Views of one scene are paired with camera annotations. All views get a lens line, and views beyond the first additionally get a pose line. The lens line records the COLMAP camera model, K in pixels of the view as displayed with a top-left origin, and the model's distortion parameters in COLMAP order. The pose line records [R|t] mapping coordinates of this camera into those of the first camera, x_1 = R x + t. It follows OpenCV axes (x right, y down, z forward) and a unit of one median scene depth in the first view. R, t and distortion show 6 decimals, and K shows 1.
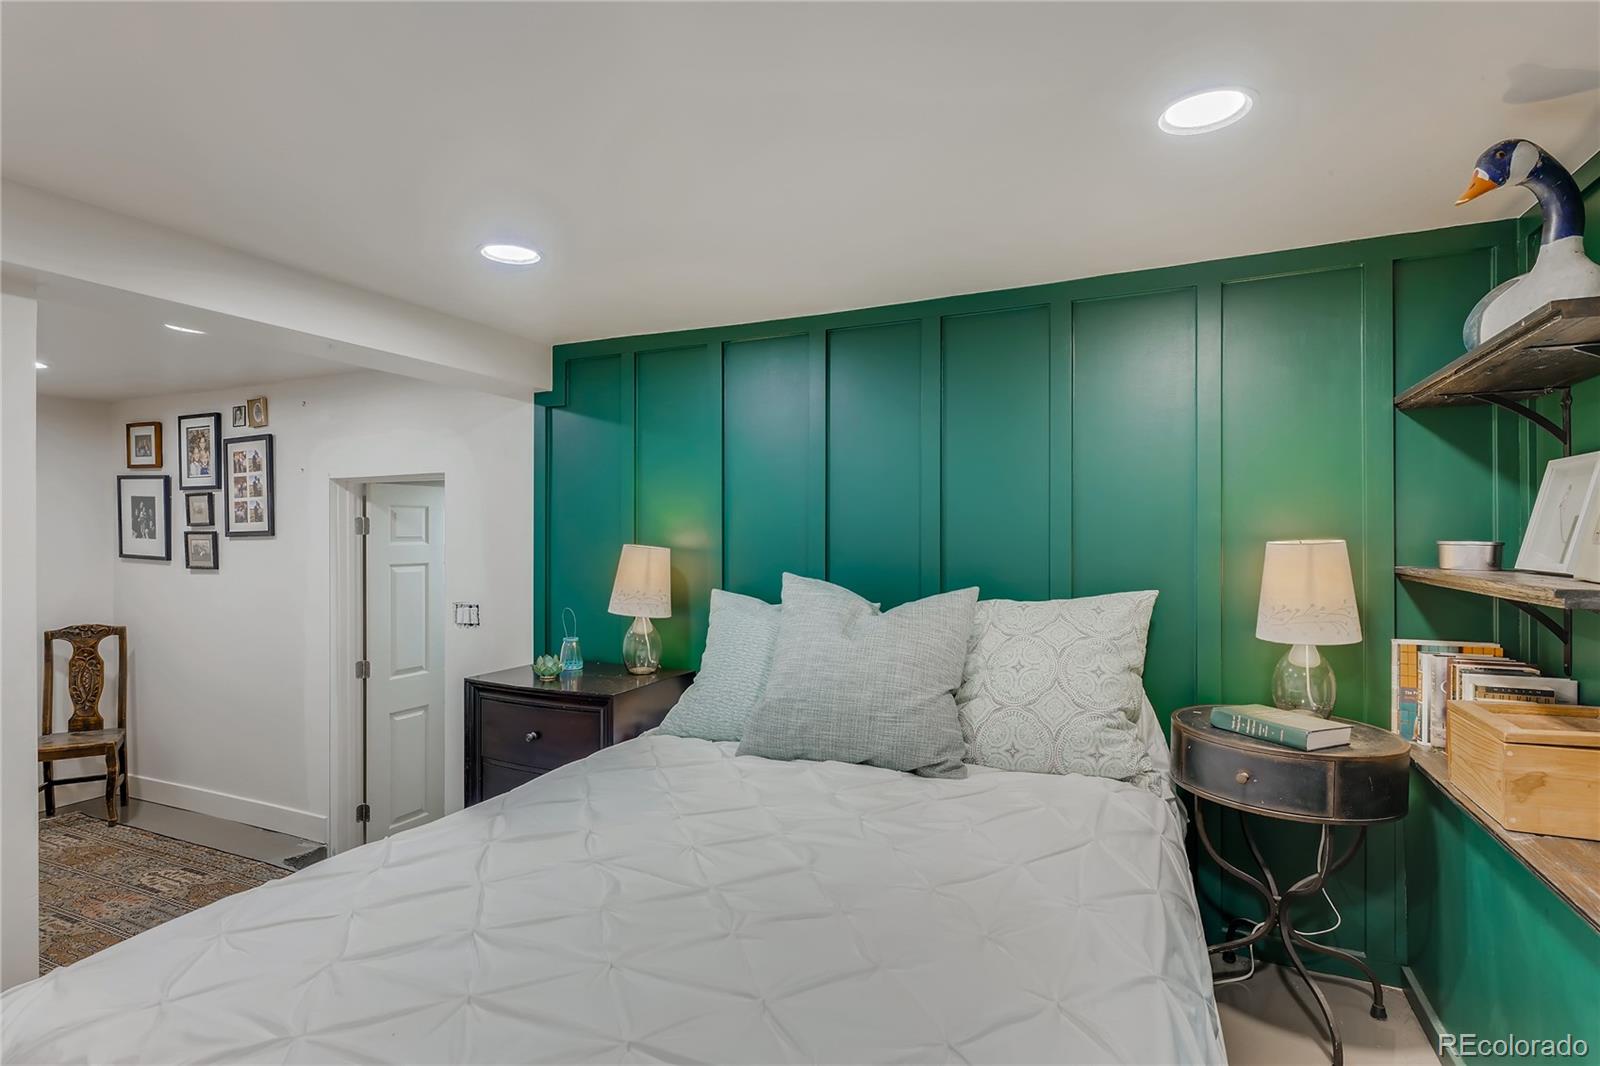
lens RADIAL K [[812.9, 0, 797.5], [0, 812.9, 529.6], [0, 0, 1]] dist [0.001252, -0.000970]
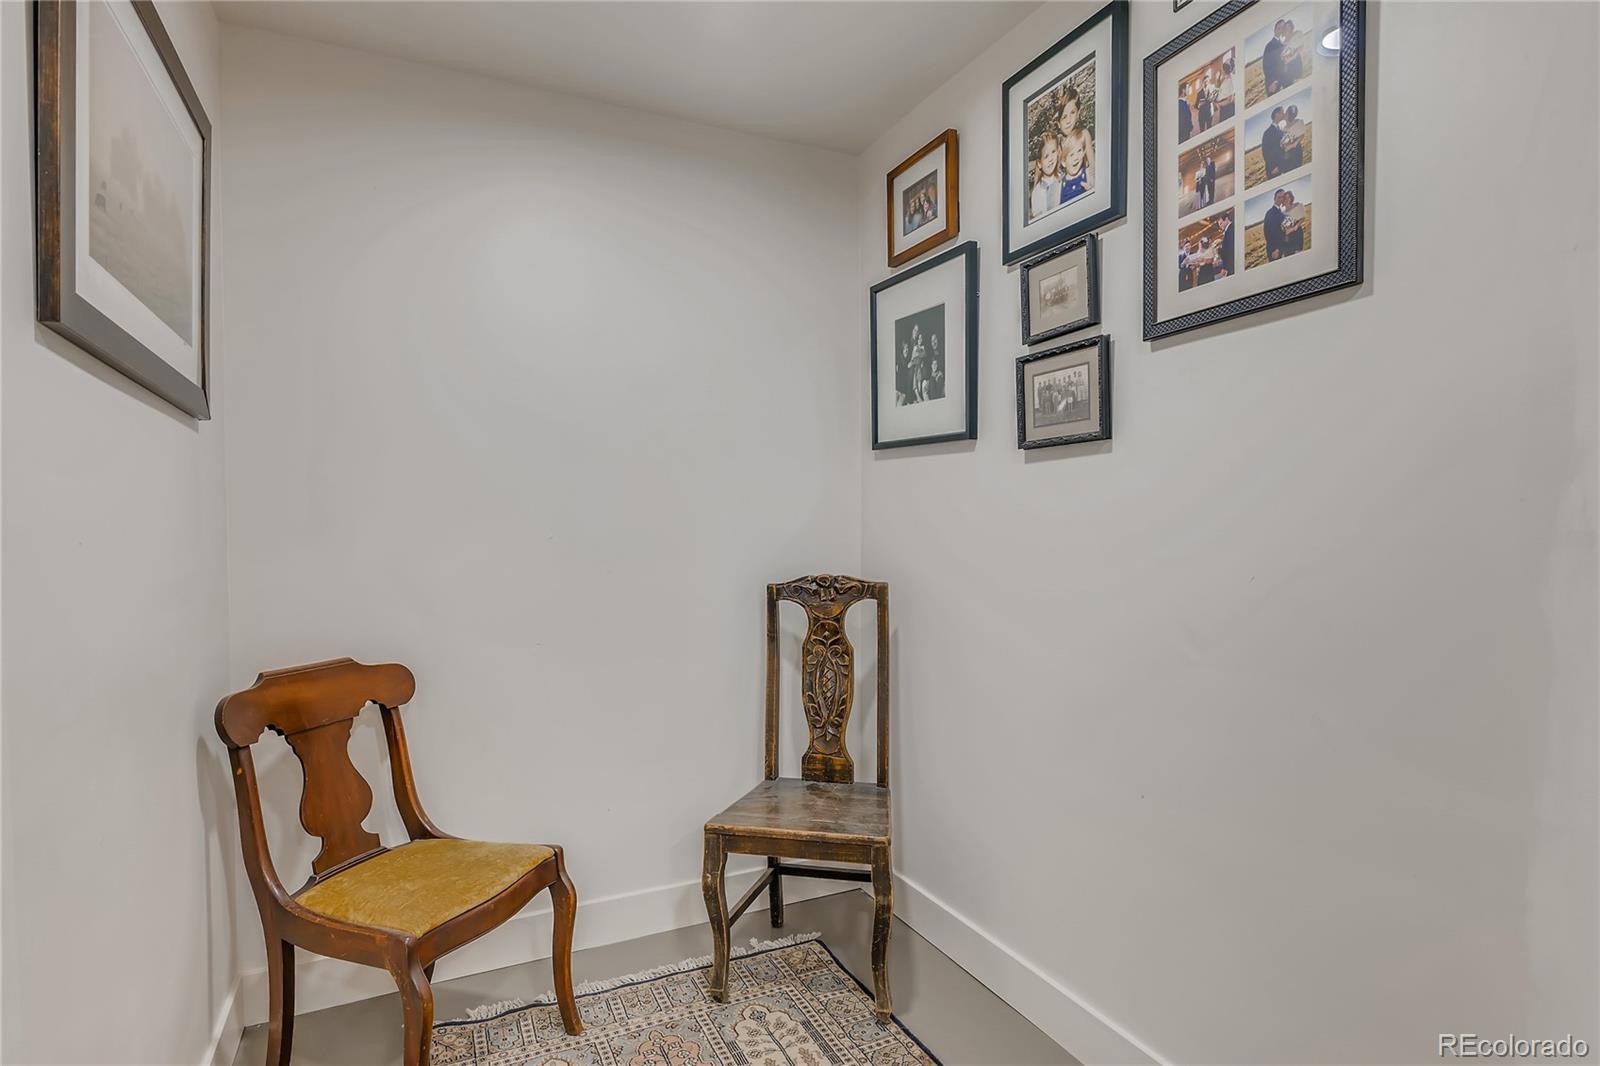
lens RADIAL K [[812.9, 0, 797.5], [0, 812.9, 529.6], [0, 0, 1]] dist [0.001252, -0.000970]
pose [[0.765868, 0.003024, -0.642991, -0.570269], [0.003558, 0.999954, 0.008941, 0.085051], [0.642988, -0.009135, 0.765821, 0.606942]]
